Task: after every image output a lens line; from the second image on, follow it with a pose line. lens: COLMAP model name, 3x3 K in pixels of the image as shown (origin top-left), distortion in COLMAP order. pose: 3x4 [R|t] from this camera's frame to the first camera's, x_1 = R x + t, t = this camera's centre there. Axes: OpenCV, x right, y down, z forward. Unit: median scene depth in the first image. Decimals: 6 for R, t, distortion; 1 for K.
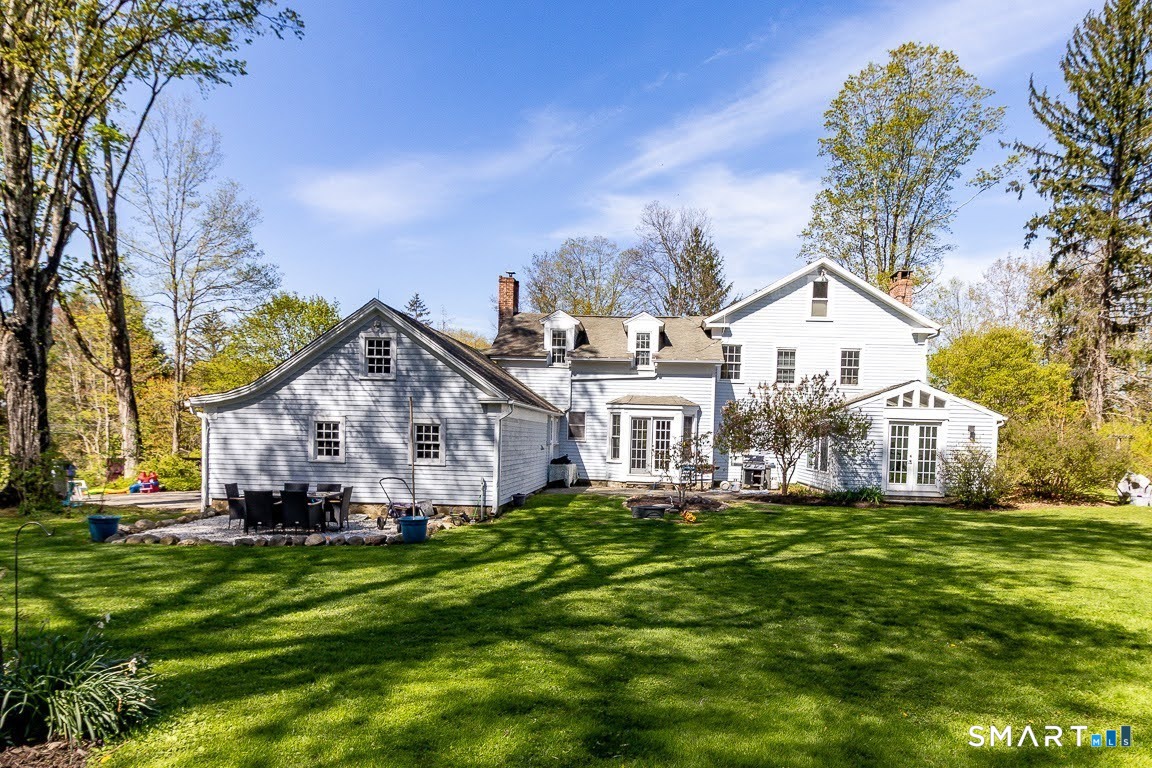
lens RADIAL K [[728.9, 0, 567.5], [0, 728.9, 468.4], [0, 0, 1]] dist [0.005735, -0.001616]
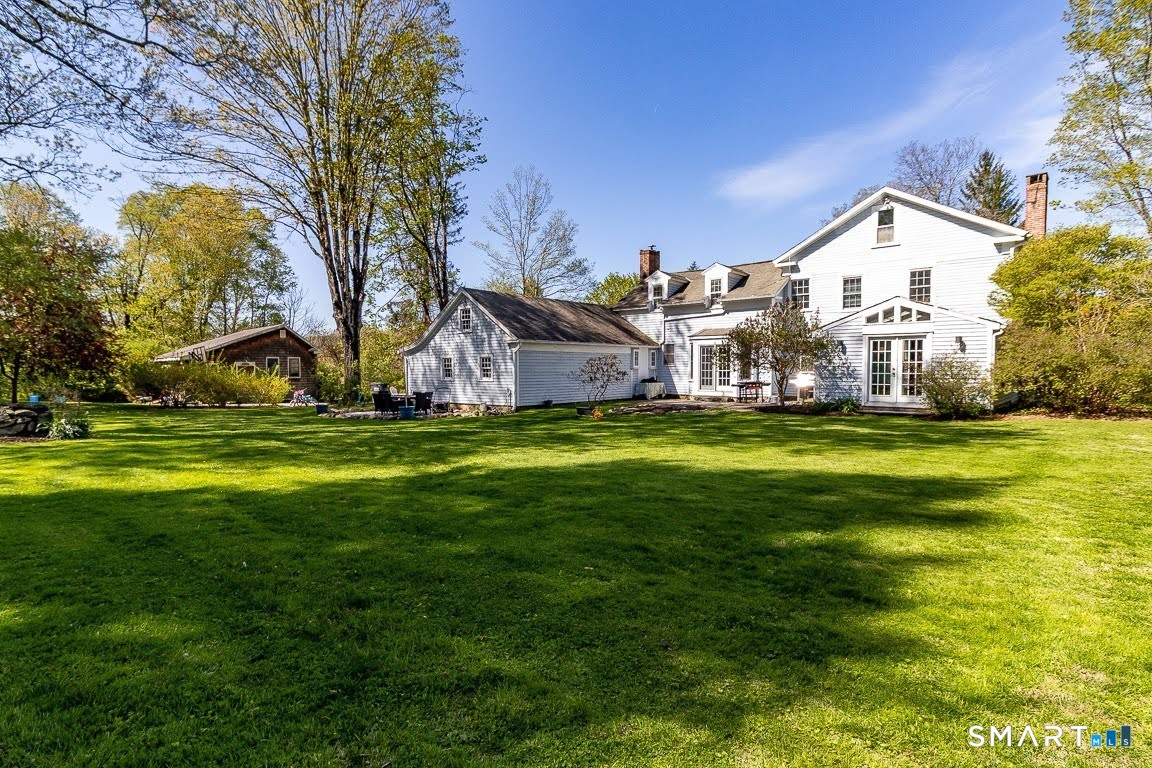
lens RADIAL K [[533.5, 0, 498.1], [0, 533.5, 381.9], [0, 0, 1]] dist [0.020990, -0.000108]
pose [[0.788924, -0.011733, -0.614378, 0.475079], [-0.002949, 0.999734, -0.022879, 0.019989], [0.614483, 0.019861, 0.788680, 0.037977]]
